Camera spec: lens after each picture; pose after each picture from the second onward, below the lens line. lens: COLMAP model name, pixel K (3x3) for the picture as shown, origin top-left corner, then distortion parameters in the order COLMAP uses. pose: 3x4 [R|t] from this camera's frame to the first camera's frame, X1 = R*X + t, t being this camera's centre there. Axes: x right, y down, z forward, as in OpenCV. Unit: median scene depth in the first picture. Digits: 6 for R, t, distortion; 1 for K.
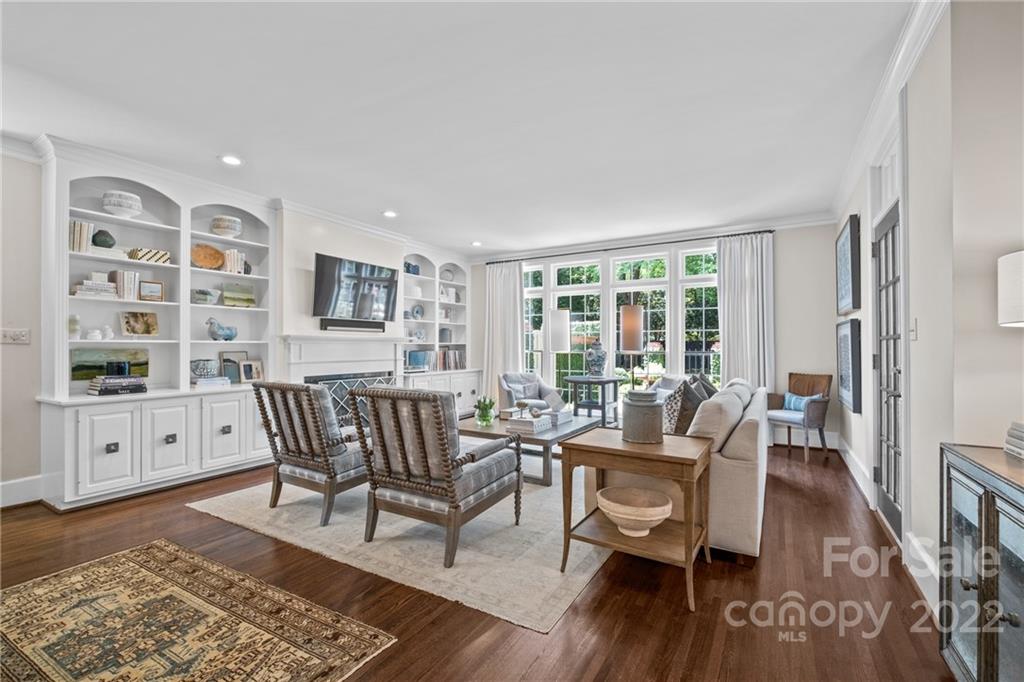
lens RADIAL K [[441.9, 0, 516.9], [0, 441.9, 343.3], [0, 0, 1]] dist [0.002789, -0.004092]
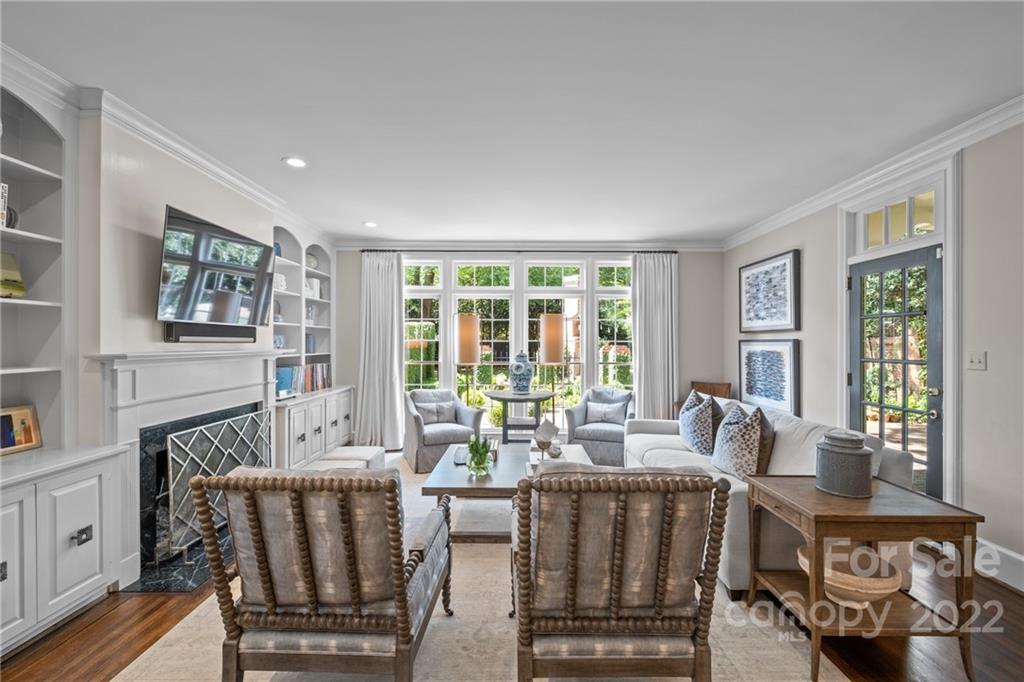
lens RADIAL K [[441.9, 0, 519.8], [0, 441.9, 342.5], [0, 0, 1]] dist [0.002789, -0.004092]
pose [[0.859635, 0.004130, 0.510893, -0.439975], [-0.007001, 0.999969, 0.003697, -0.044968], [-0.510861, -0.006755, 0.859637, 0.361448]]
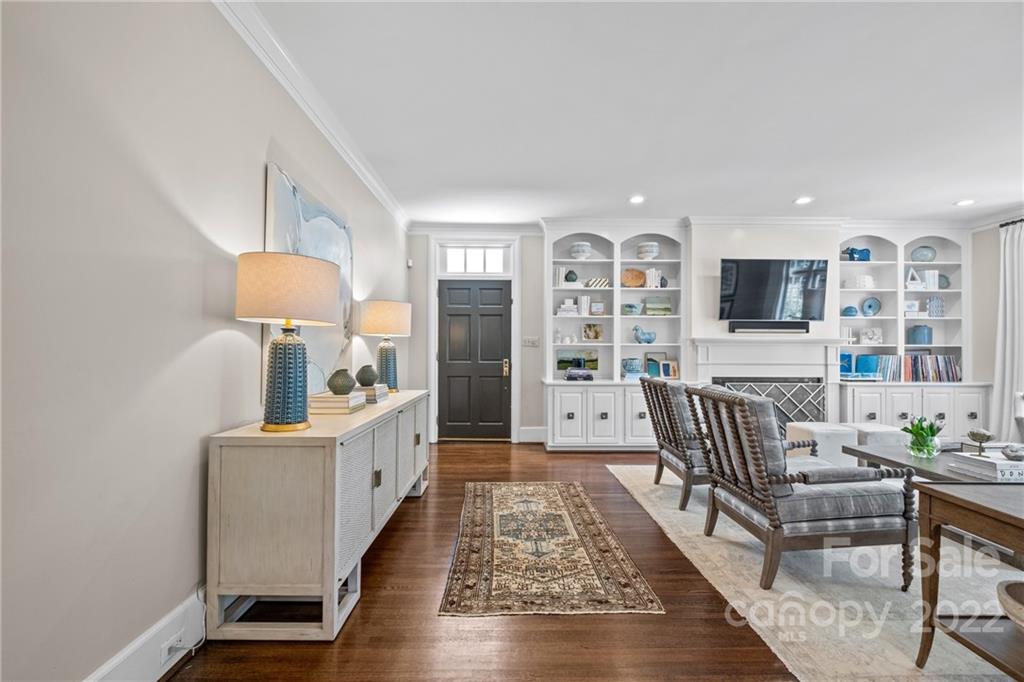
lens RADIAL K [[441.9, 0, 512.9], [0, 441.9, 345.4], [0, 0, 1]] dist [0.002789, -0.004092]
pose [[0.521607, -0.002729, -0.853181, 0.218102], [0.001485, 0.999996, -0.002291, 0.001174], [0.853184, -0.000072, 0.521610, 0.045081]]
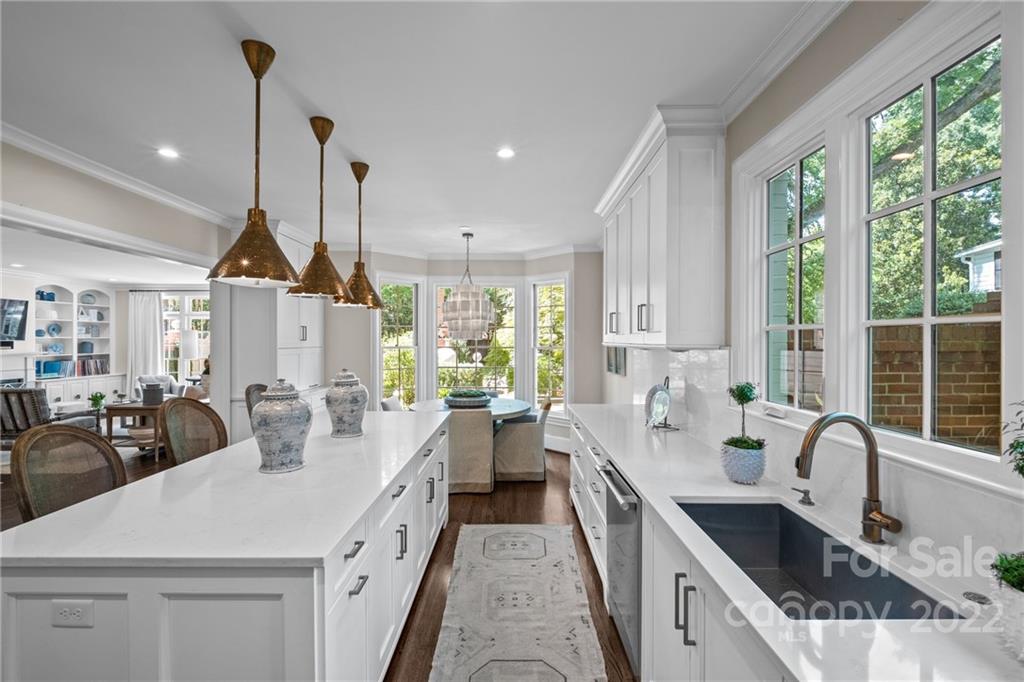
lens RADIAL K [[441.9, 0, 514.1], [0, 441.9, 340.5], [0, 0, 1]] dist [0.002789, -0.004092]
pose [[0.863604, 0.003408, 0.504160, 0.475631], [-0.006208, 0.999973, 0.003874, -0.094037], [-0.504133, -0.006475, 0.863602, -1.282754]]
